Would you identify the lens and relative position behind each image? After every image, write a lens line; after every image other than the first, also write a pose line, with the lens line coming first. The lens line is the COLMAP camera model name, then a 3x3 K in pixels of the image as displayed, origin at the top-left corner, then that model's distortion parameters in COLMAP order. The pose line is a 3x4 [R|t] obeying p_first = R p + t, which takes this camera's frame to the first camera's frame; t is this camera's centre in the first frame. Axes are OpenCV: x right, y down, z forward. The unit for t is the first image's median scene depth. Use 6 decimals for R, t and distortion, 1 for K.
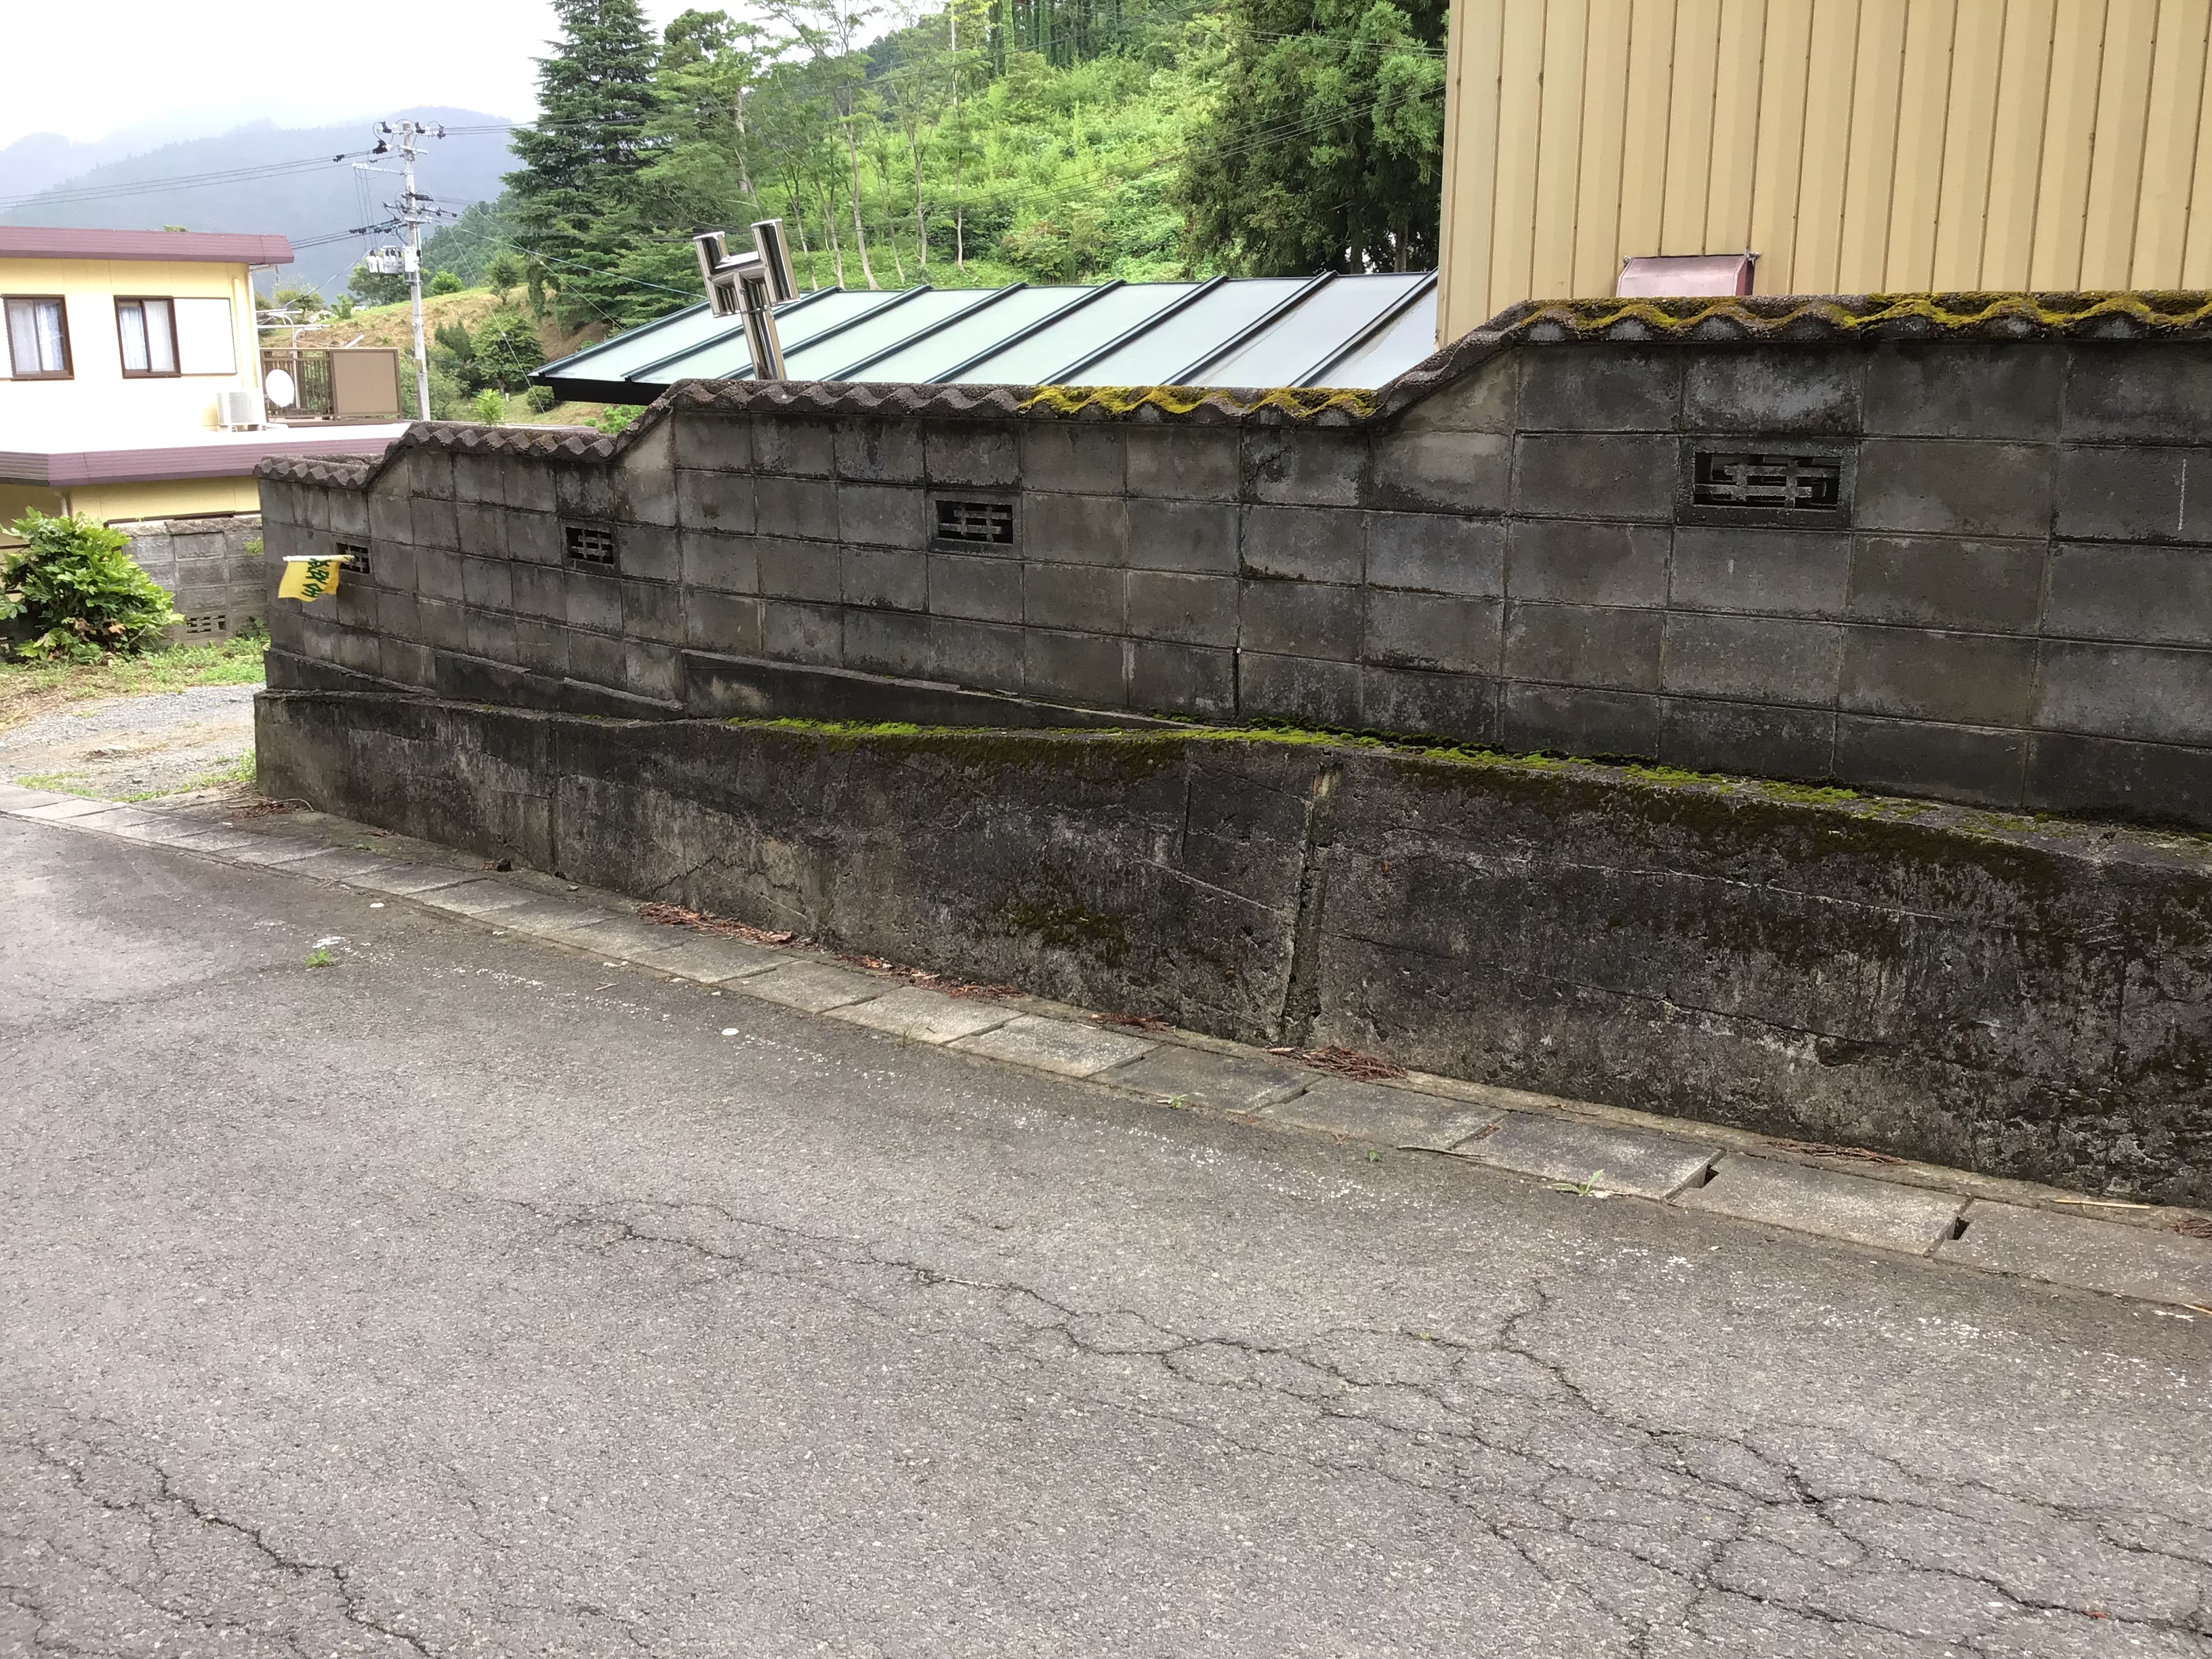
lens RADIAL K [[1999.2, 0, 1053.1], [0, 1999.2, 852.1], [0, 0, 1]] dist [0.036136, 0.000000]
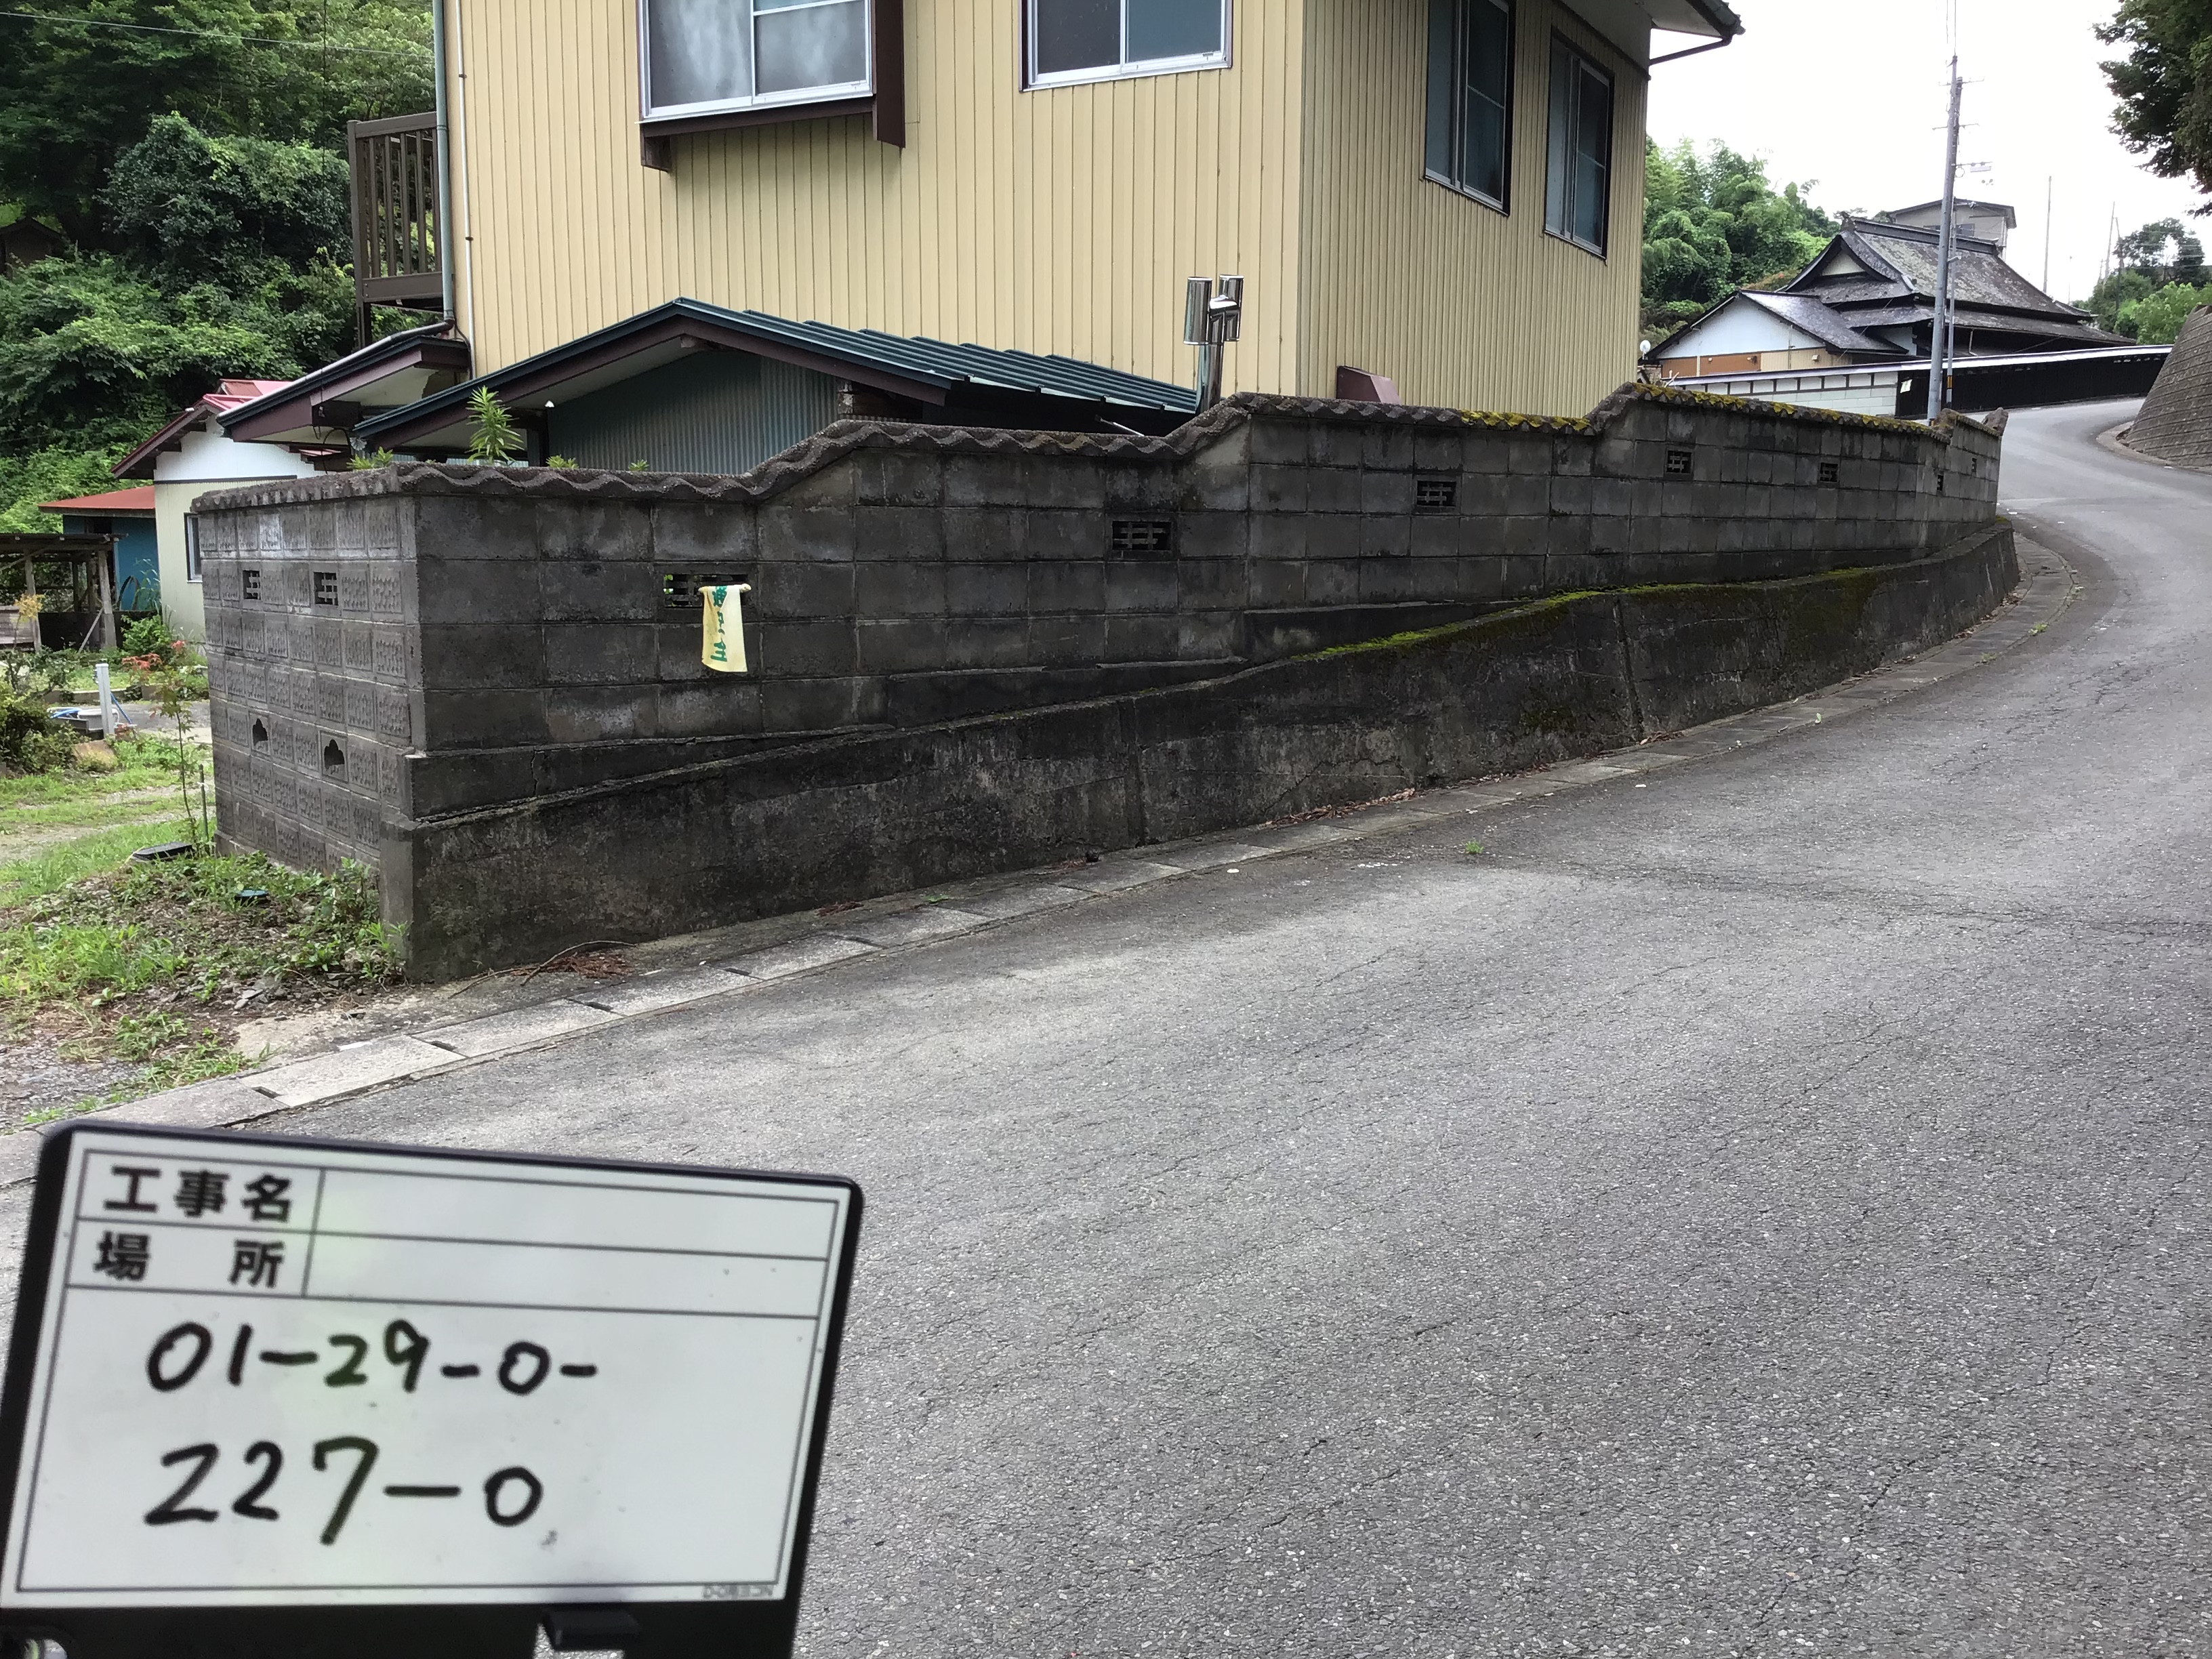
lens RADIAL K [[1999.2, 0, 1087.6], [0, 1999.2, 830.2], [0, 0, 1]] dist [0.036136, 0.000000]
pose [[0.068582, -0.141405, 0.987573, -1.477312], [0.243747, 0.962279, 0.120856, -0.149822], [-0.967411, 0.232430, 0.100462, 1.044880]]
